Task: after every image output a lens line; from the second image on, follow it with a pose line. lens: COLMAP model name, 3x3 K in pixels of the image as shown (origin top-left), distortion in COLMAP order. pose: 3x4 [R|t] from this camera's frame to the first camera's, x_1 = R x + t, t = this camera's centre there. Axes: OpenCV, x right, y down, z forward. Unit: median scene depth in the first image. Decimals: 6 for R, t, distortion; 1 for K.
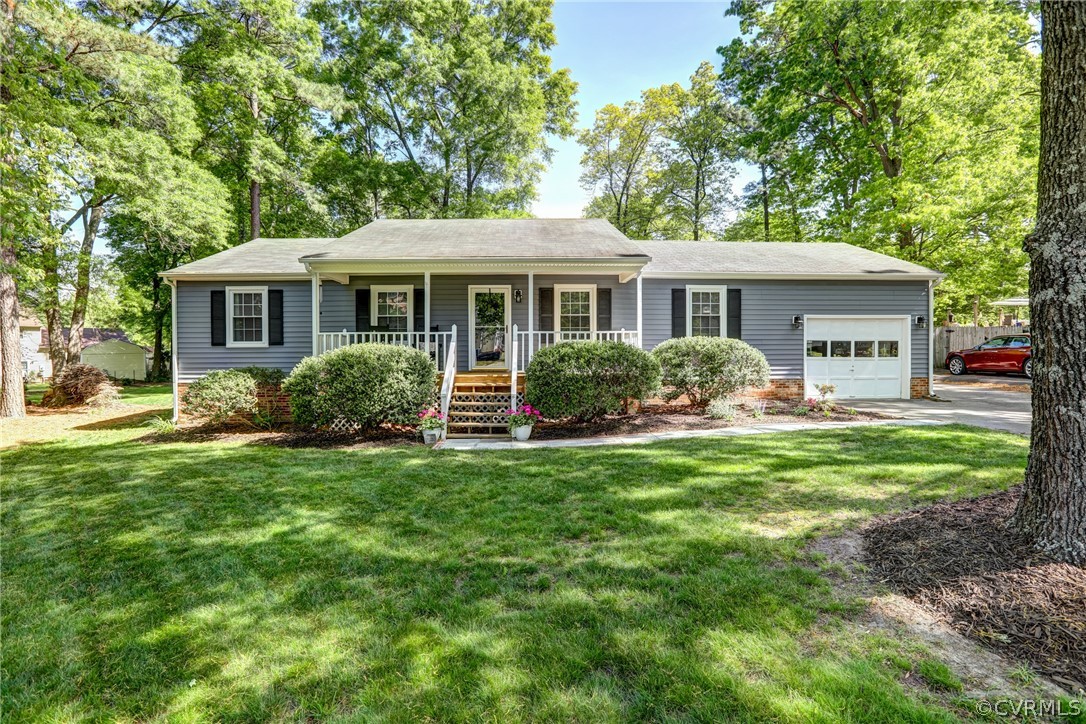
lens RADIAL K [[491.0, 0, 538.0], [0, 491.0, 360.9], [0, 0, 1]] dist [-0.061123, 0.025705]
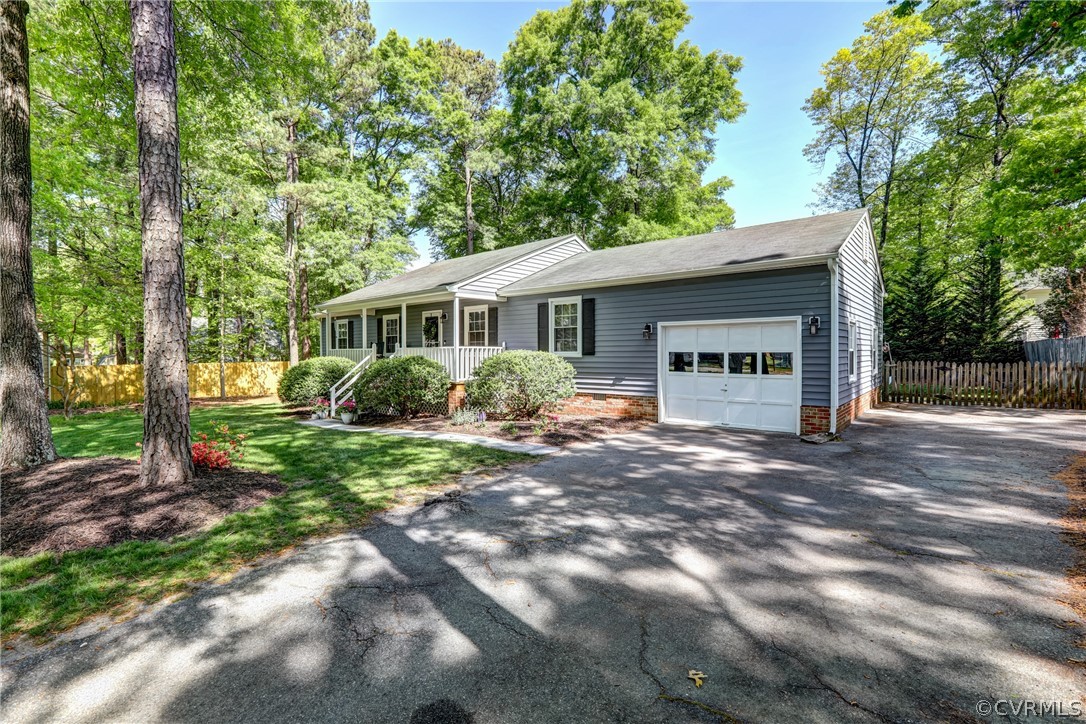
lens RADIAL K [[491.0, 0, 538.0], [0, 491.0, 360.9], [0, 0, 1]] dist [-0.061123, 0.025705]
pose [[0.742551, 0.010946, -0.669700, 0.987749], [-0.014908, 0.999889, -0.000188, -0.024122], [0.669623, 0.010123, 0.742632, 0.218248]]
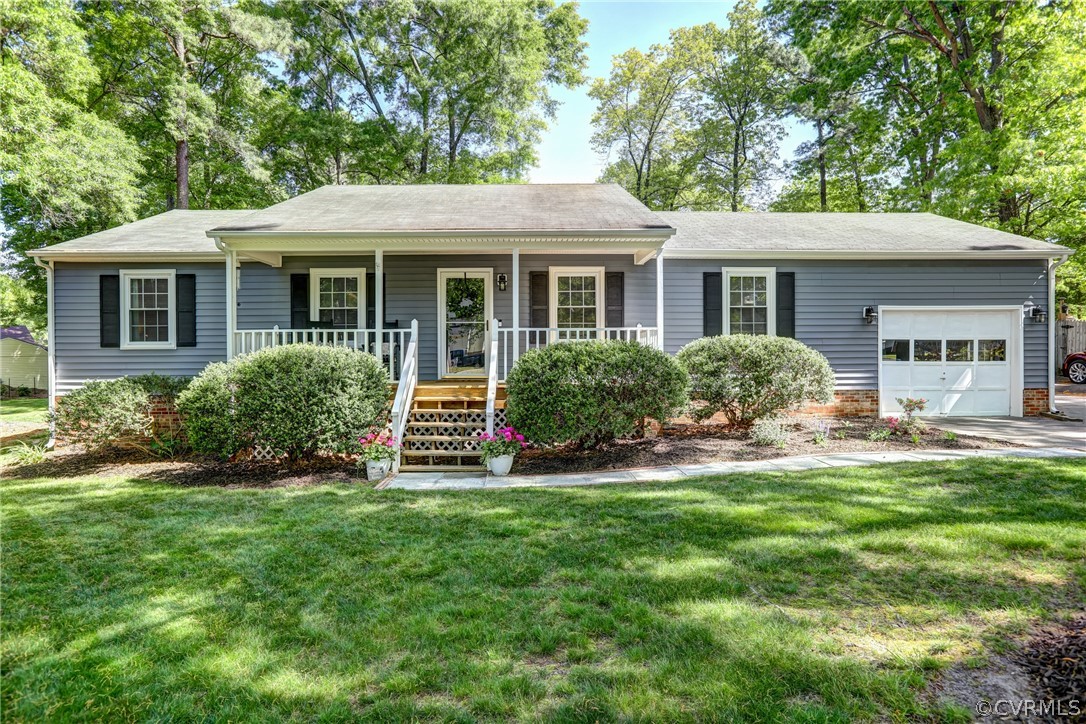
lens RADIAL K [[574.1, 0, 543.0], [0, 574.1, 362.0], [0, 0, 1]] dist [-0.041262, 0.026525]
pose [[0.999955, -0.000817, -0.009421, 0.031283], [0.000789, 0.999995, -0.002970, -0.004838], [0.009424, 0.002962, 0.999951, 0.103716]]
